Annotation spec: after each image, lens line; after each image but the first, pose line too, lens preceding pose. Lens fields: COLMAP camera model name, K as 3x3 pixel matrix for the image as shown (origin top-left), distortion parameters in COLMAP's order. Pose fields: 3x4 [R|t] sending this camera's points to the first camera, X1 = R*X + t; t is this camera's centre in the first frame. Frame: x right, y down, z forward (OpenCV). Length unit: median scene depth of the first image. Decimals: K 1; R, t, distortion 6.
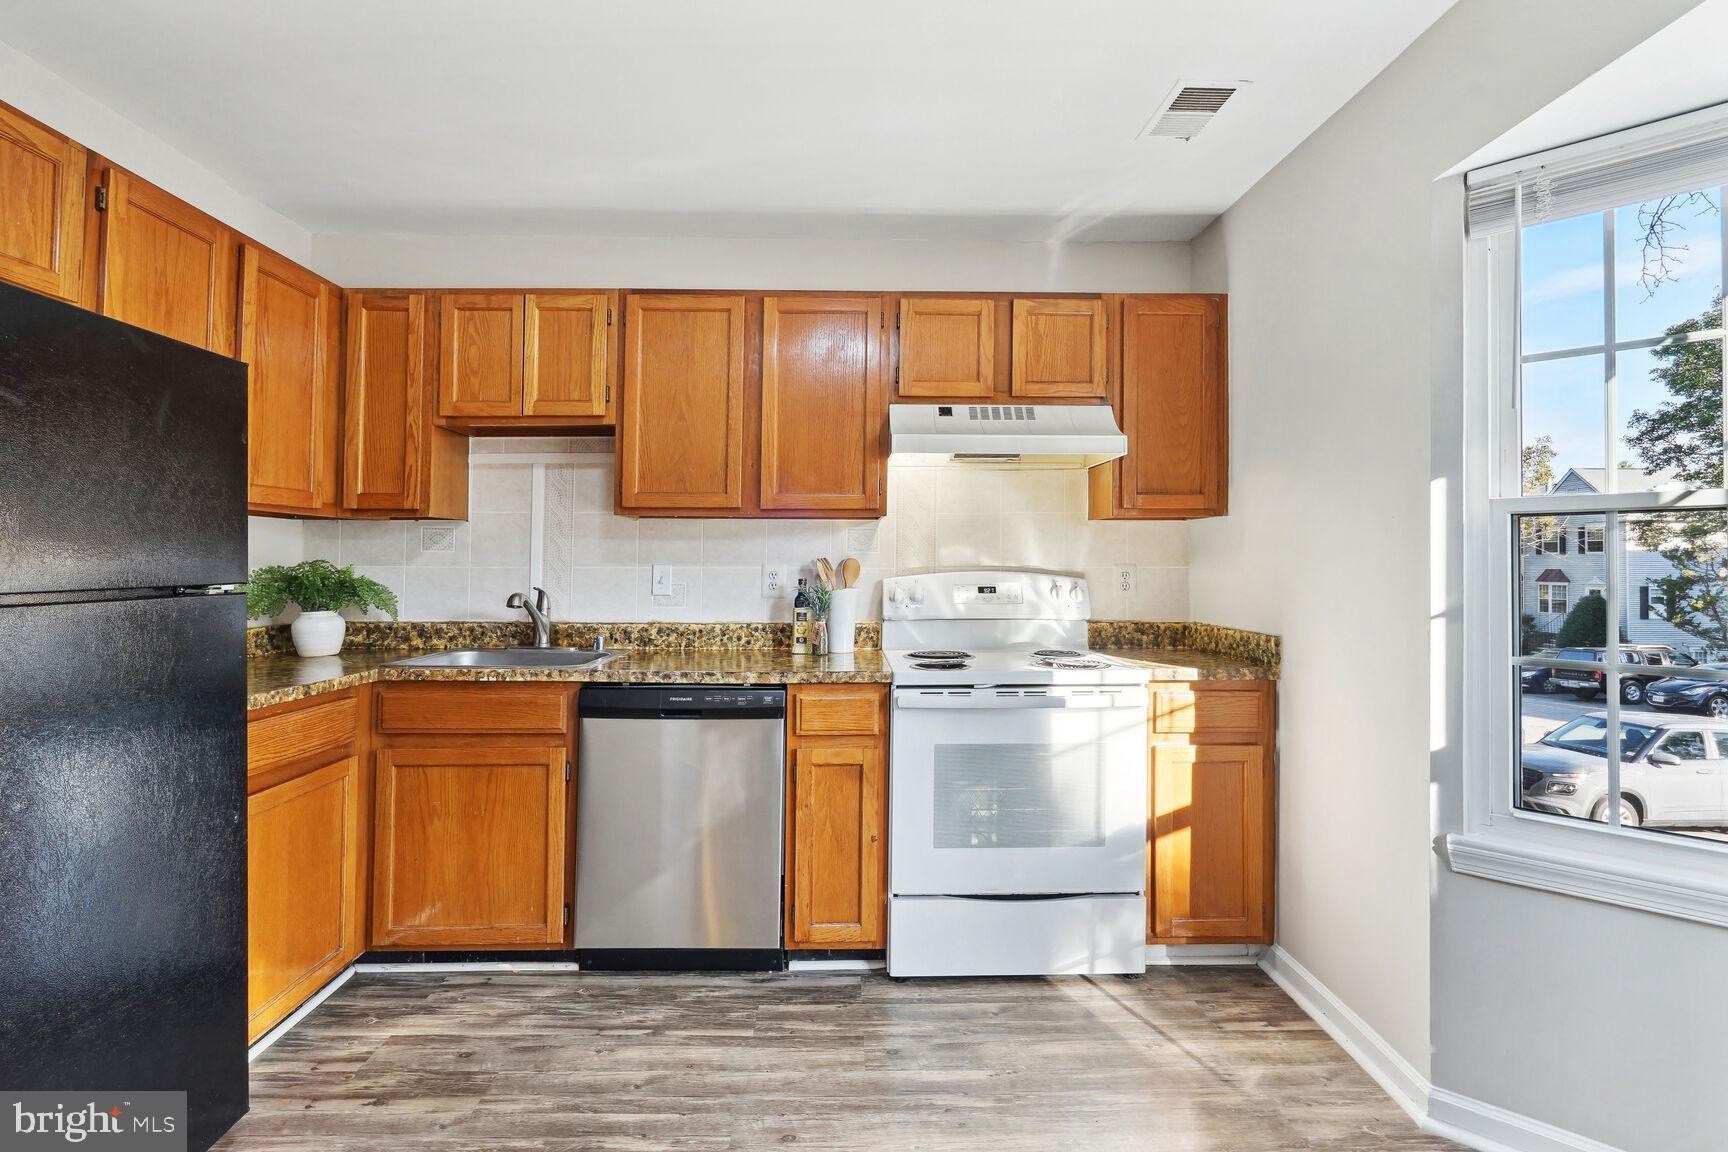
lens RADIAL K [[815.8, 0, 817.7], [0, 815.8, 540.2], [0, 0, 1]] dist [-0.007406, 0.007098]
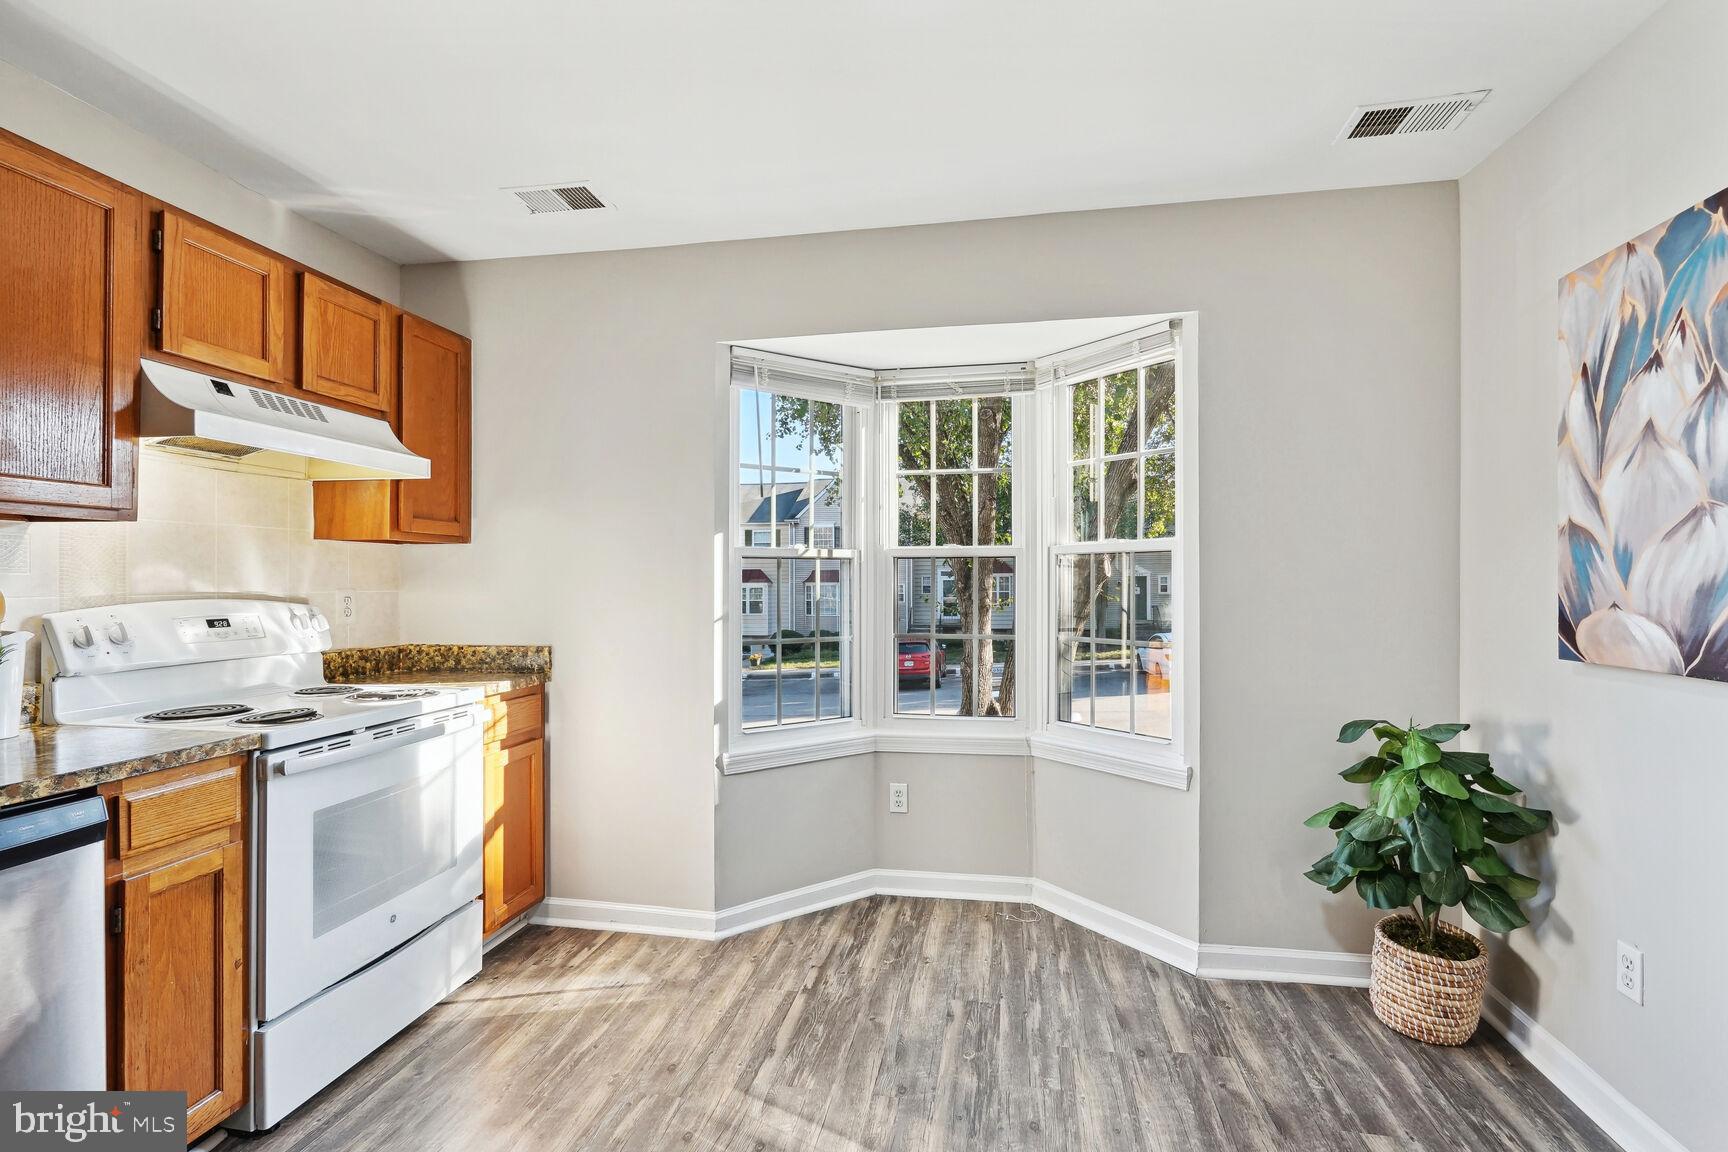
lens RADIAL K [[815.8, 0, 878.9], [0, 815.8, 588.4], [0, 0, 1]] dist [-0.007406, 0.007098]
pose [[0.173431, -0.008772, 0.984807, -0.535582], [-0.024772, 0.999605, 0.013266, 0.002483], [-0.984535, -0.026696, 0.173145, 0.299251]]
